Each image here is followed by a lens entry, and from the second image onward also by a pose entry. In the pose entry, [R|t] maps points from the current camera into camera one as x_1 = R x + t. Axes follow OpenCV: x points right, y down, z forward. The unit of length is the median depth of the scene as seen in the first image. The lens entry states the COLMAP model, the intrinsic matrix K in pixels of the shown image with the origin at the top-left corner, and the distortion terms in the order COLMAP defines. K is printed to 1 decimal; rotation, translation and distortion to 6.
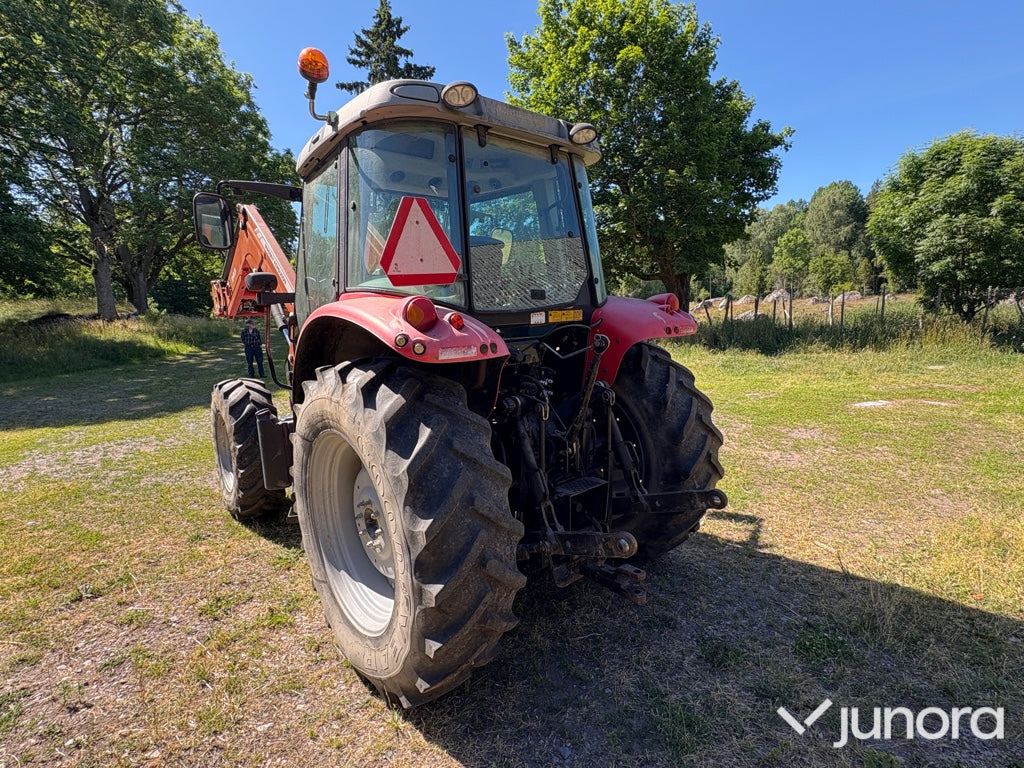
lens RADIAL K [[497.7, 0, 505.1], [0, 497.7, 388.1], [0, 0, 1]] dist [0.002509, 0.000140]
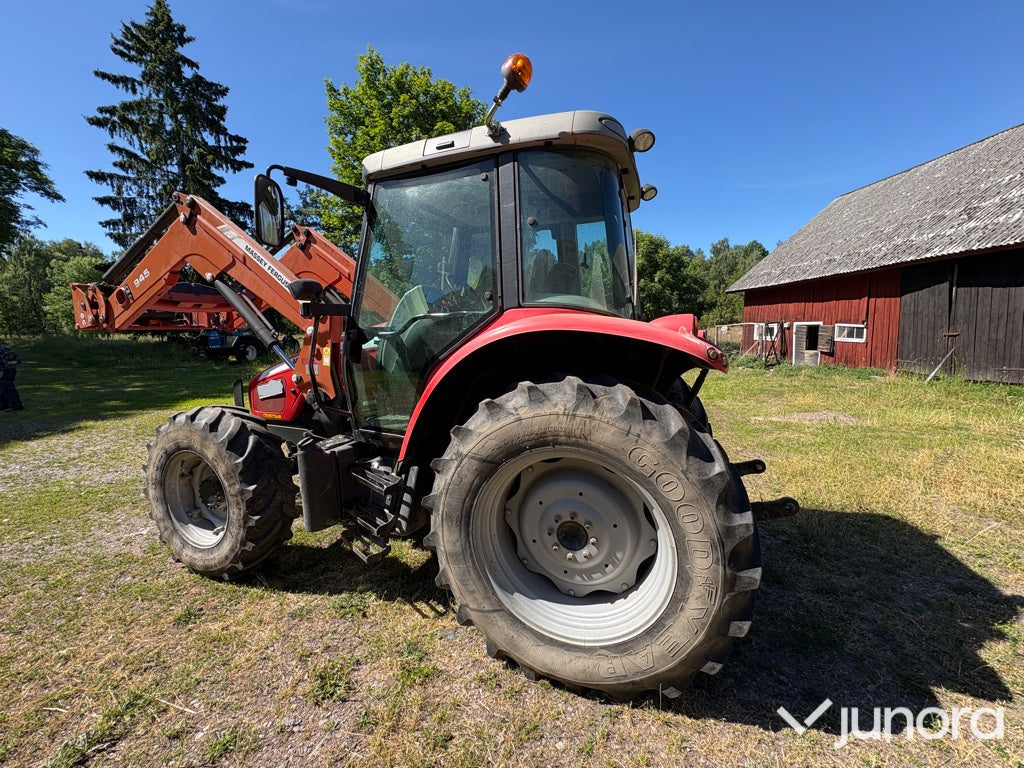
lens RADIAL K [[409.5, 0, 517.4], [0, 409.5, 387.2], [0, 0, 1]] dist [0.001076, 0.000459]
pose [[0.874433, -0.042328, 0.483297, -0.163379], [0.055223, 0.998396, -0.012473, -0.005591], [-0.481994, 0.037596, 0.875368, 0.067251]]
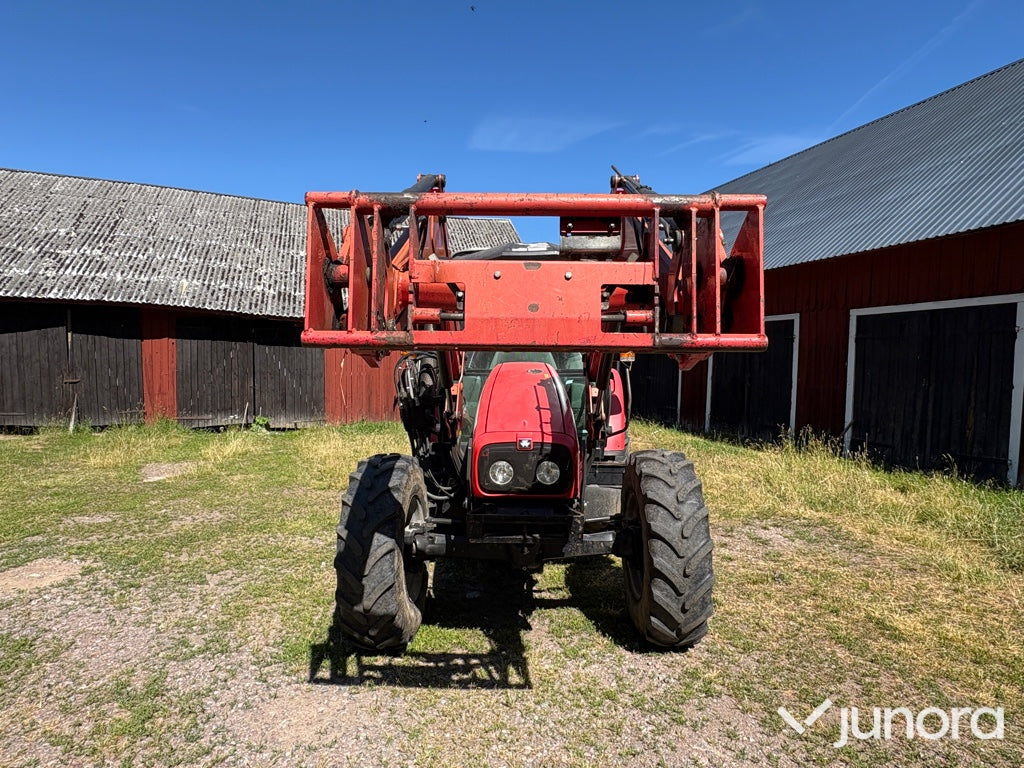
lens RADIAL K [[552.5, 0, 511.2], [0, 552.5, 383.8], [0, 0, 1]] dist [-0.000023, 0.002337]
pose [[-0.746166, 0.020110, 0.665456, -0.358024], [0.123107, 0.986474, 0.108227, -0.090822], [-0.654279, 0.162678, -0.738549, 0.672078]]
